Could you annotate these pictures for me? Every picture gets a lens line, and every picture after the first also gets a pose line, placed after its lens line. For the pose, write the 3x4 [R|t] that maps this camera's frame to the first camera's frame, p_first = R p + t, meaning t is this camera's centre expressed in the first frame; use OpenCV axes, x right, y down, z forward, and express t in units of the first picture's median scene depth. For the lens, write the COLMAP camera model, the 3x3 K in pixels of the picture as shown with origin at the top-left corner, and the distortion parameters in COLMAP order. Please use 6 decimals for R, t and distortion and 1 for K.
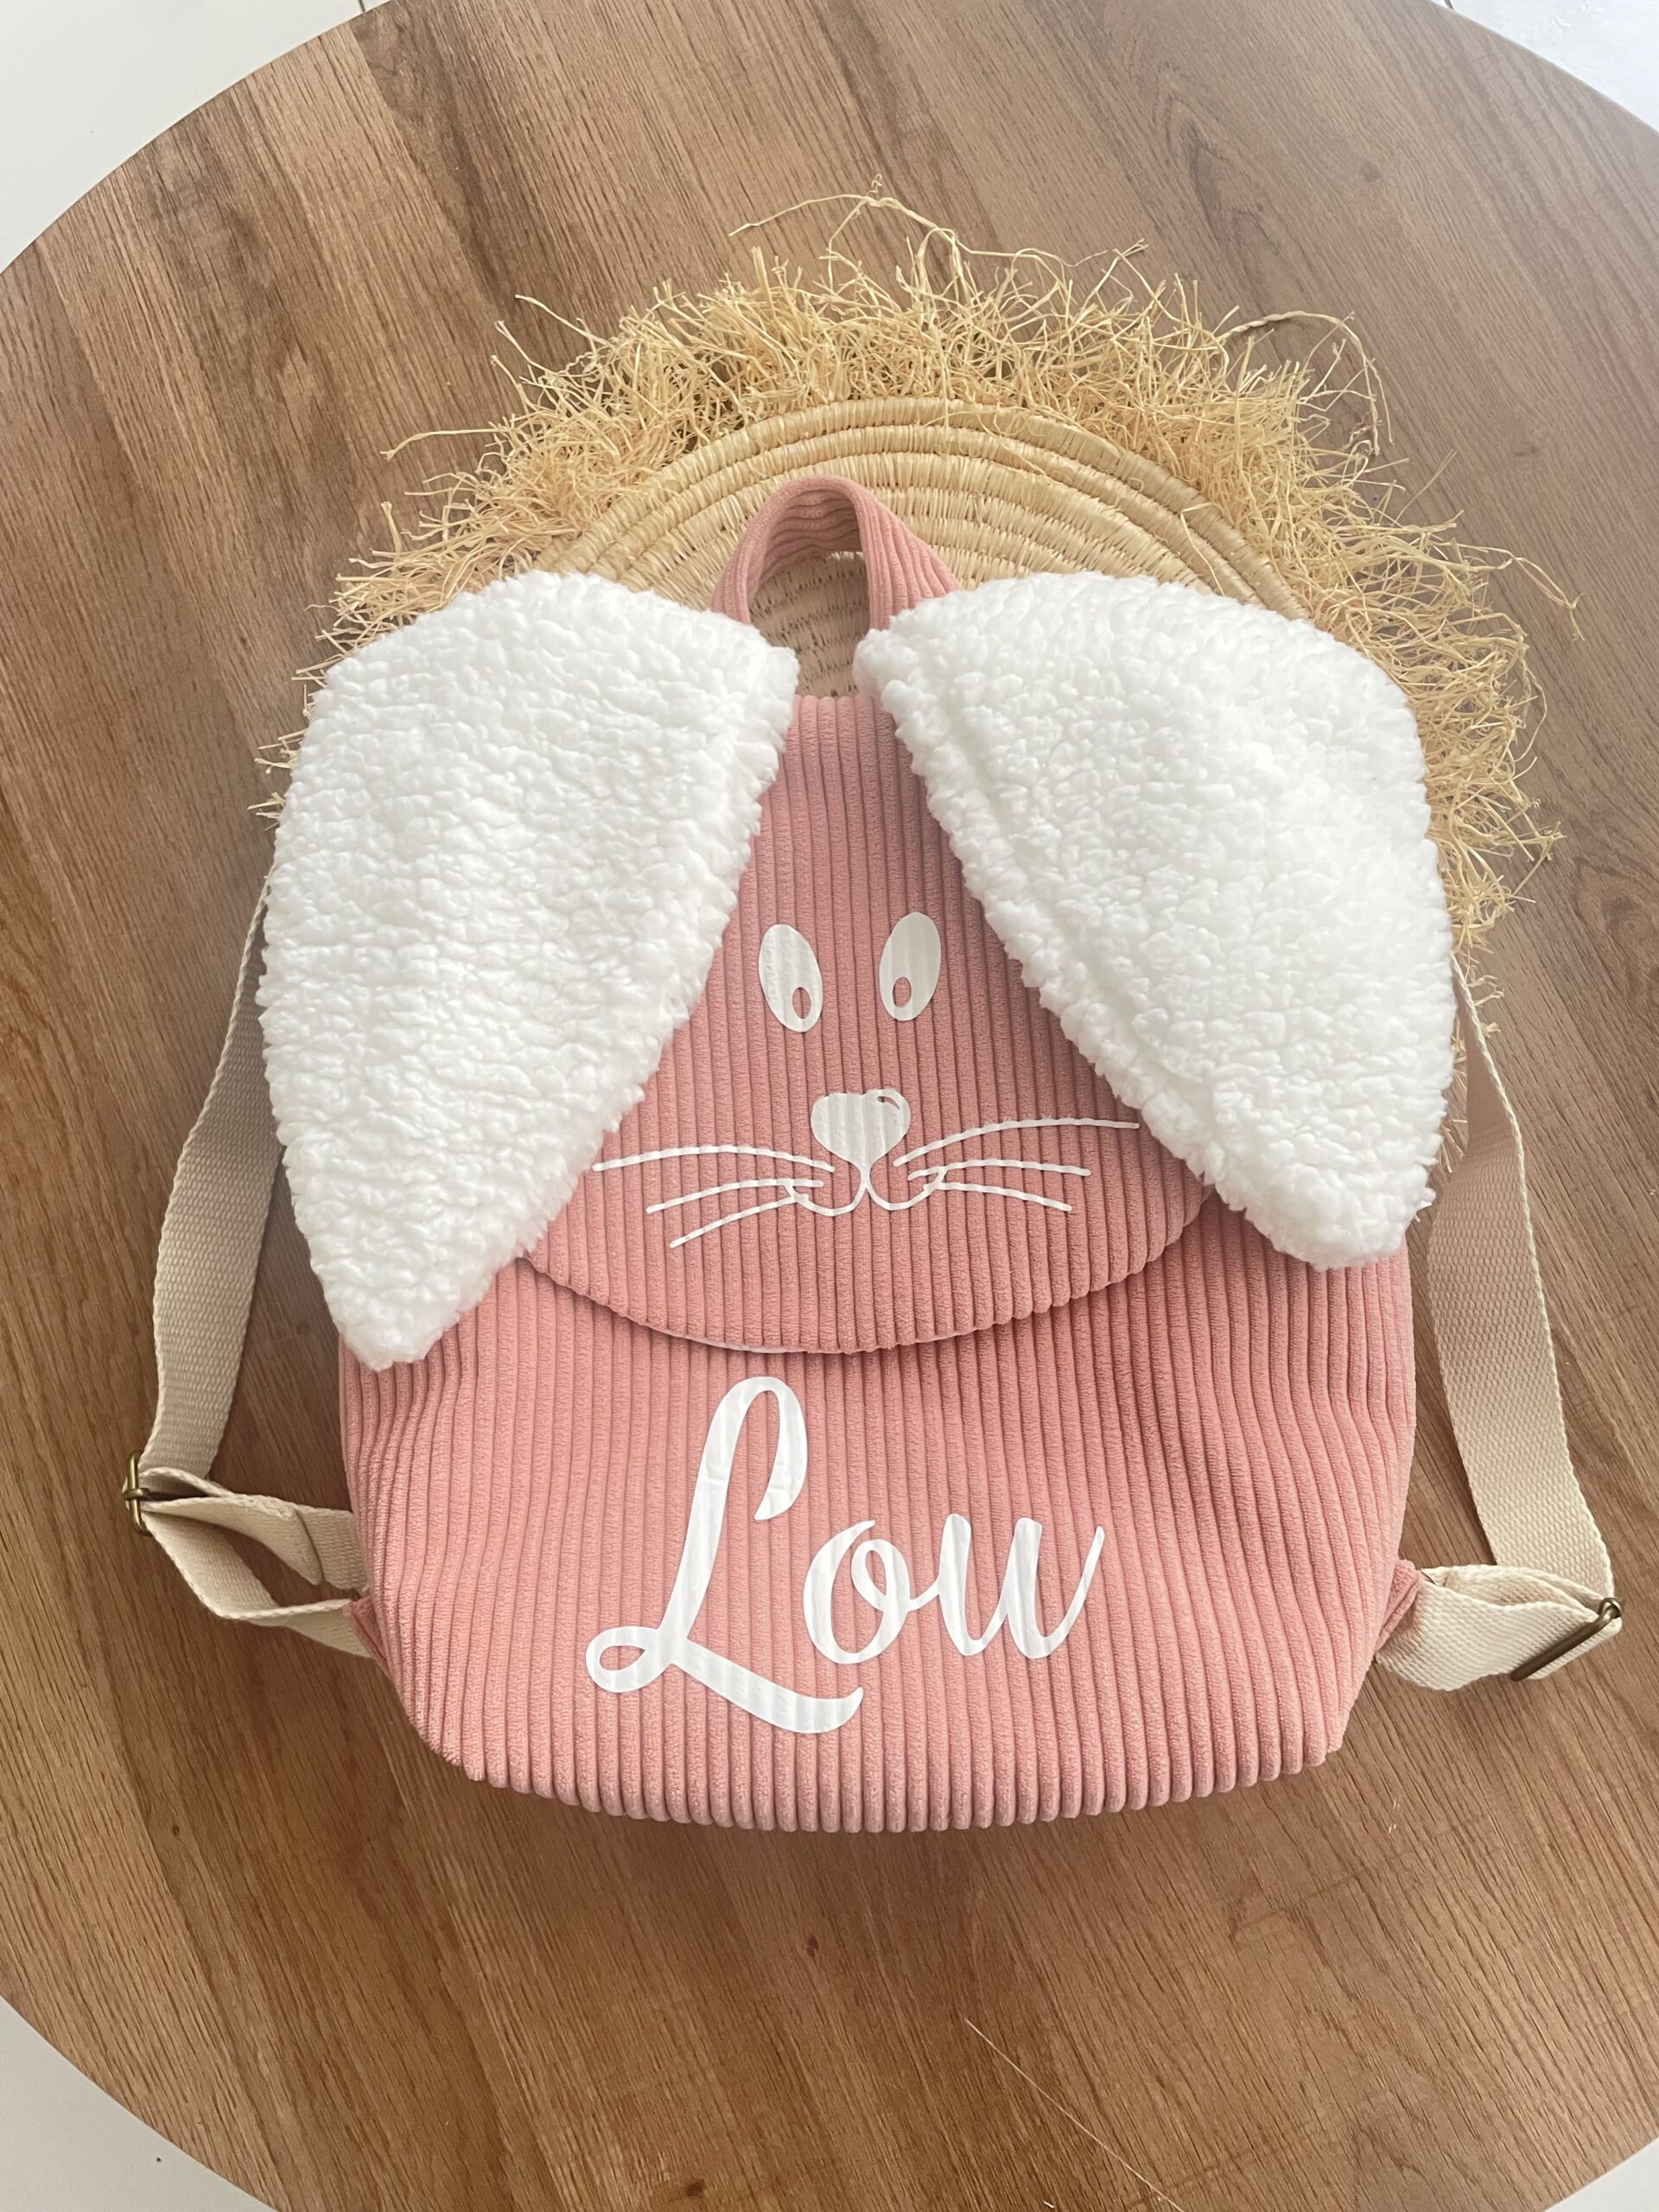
lens RADIAL K [[1745.6, 0, 873.6], [0, 1745.6, 1101.8], [0, 0, 1]] dist [0.043378, -0.087678]
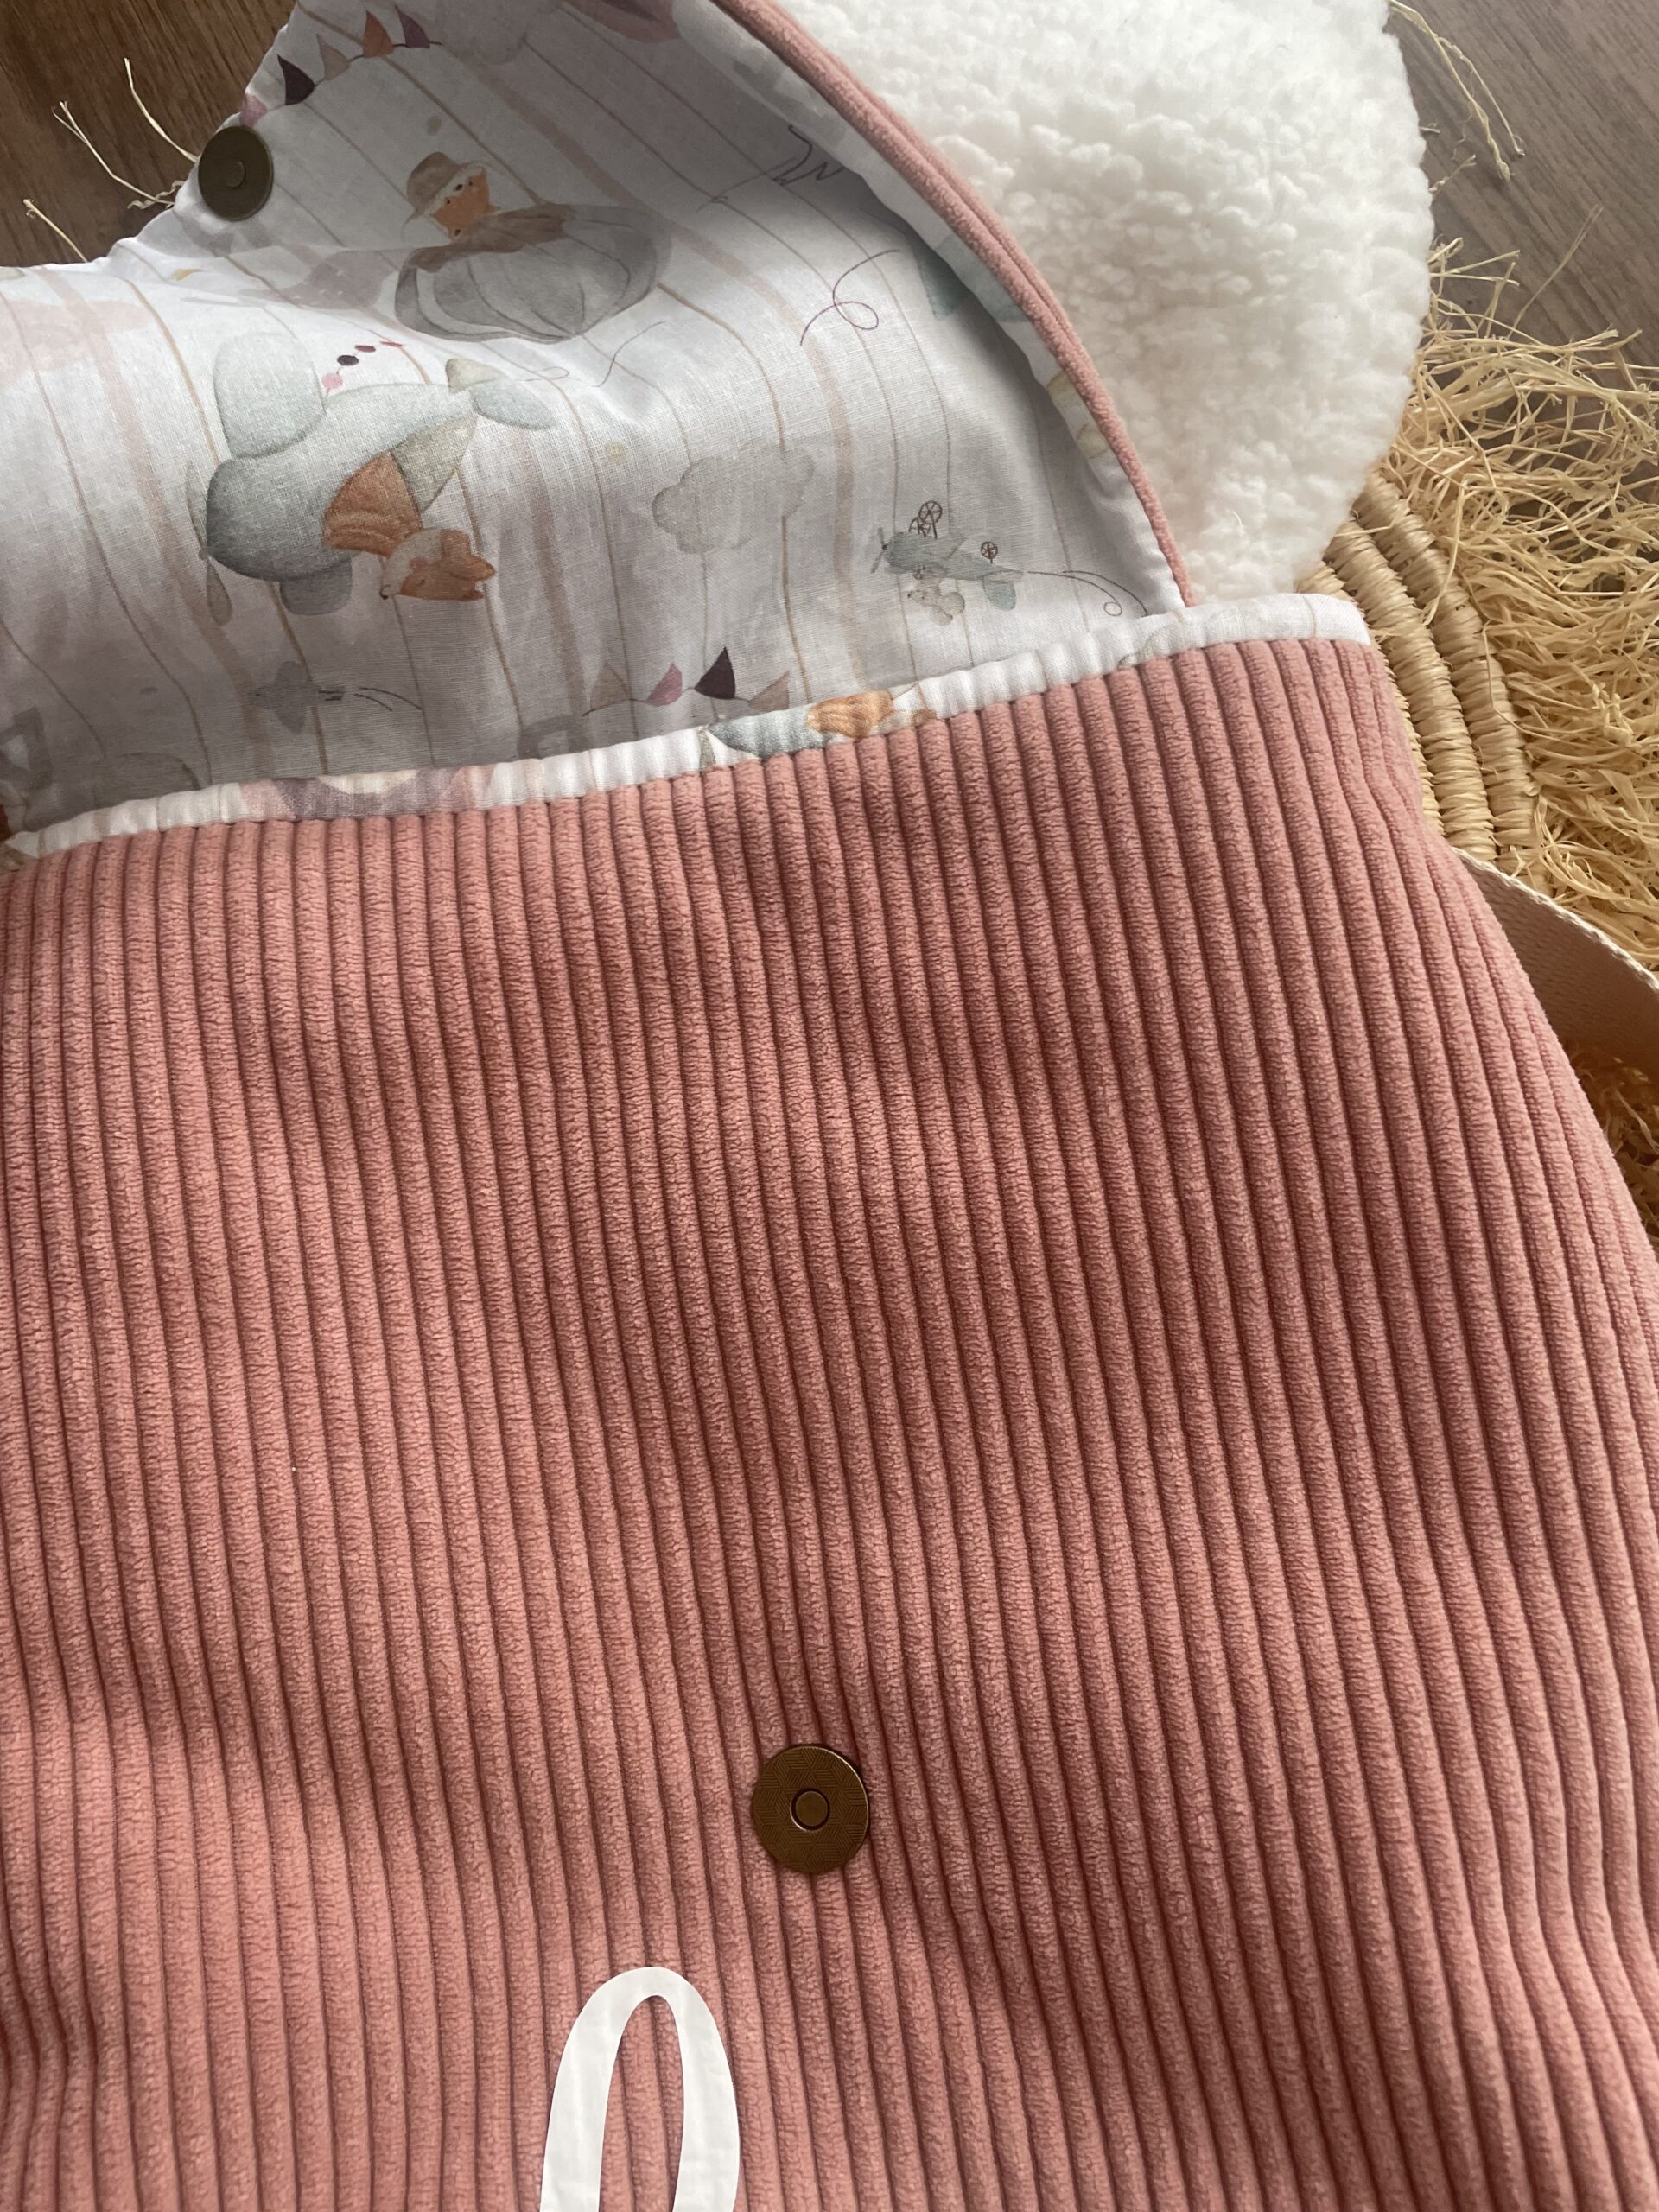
lens RADIAL K [[1745.6, 0, 873.6], [0, 1745.6, 1101.8], [0, 0, 1]] dist [0.043378, -0.087678]
pose [[0.992589, -0.110228, 0.051153, 0.011006], [0.108464, 0.993446, 0.036074, -0.127605], [-0.054794, -0.030258, 0.998039, 0.457399]]
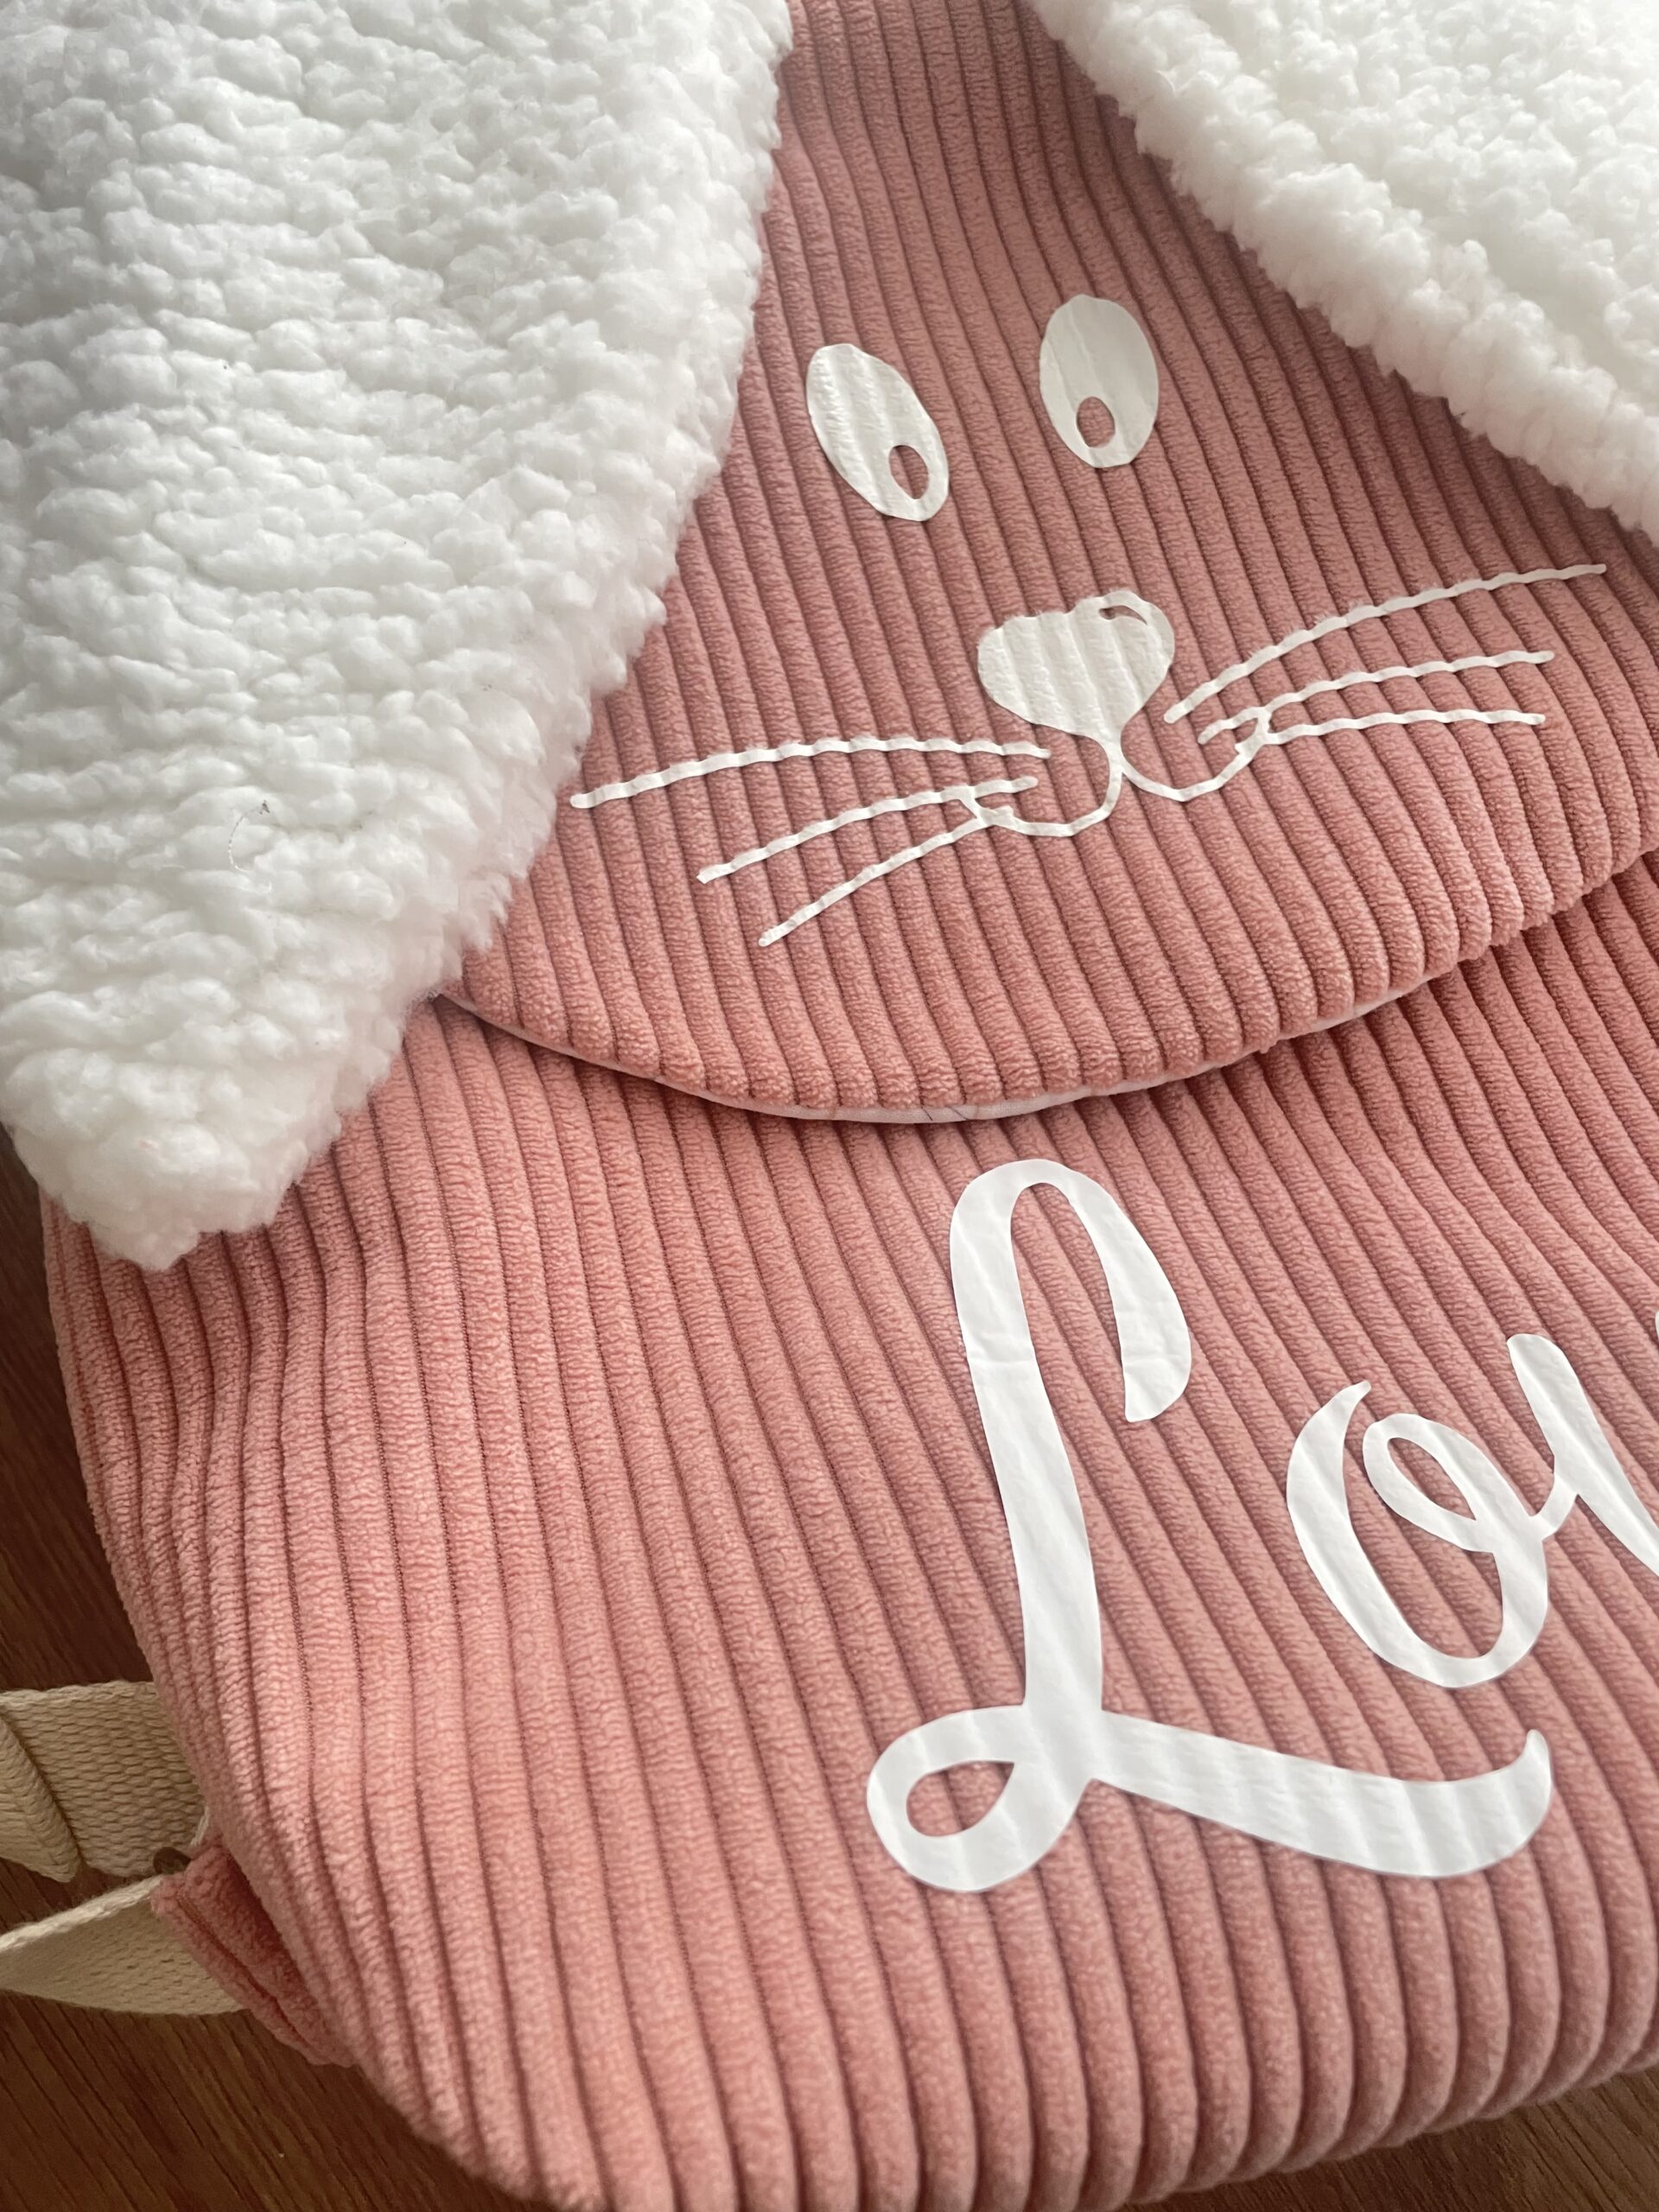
lens RADIAL K [[1745.6, 0, 873.6], [0, 1745.6, 1101.8], [0, 0, 1]] dist [0.043378, -0.087678]
pose [[0.966608, -0.166559, 0.194749, -0.191255], [0.192408, 0.973669, -0.122258, 0.193611], [-0.169258, 0.155647, 0.973204, 0.553654]]
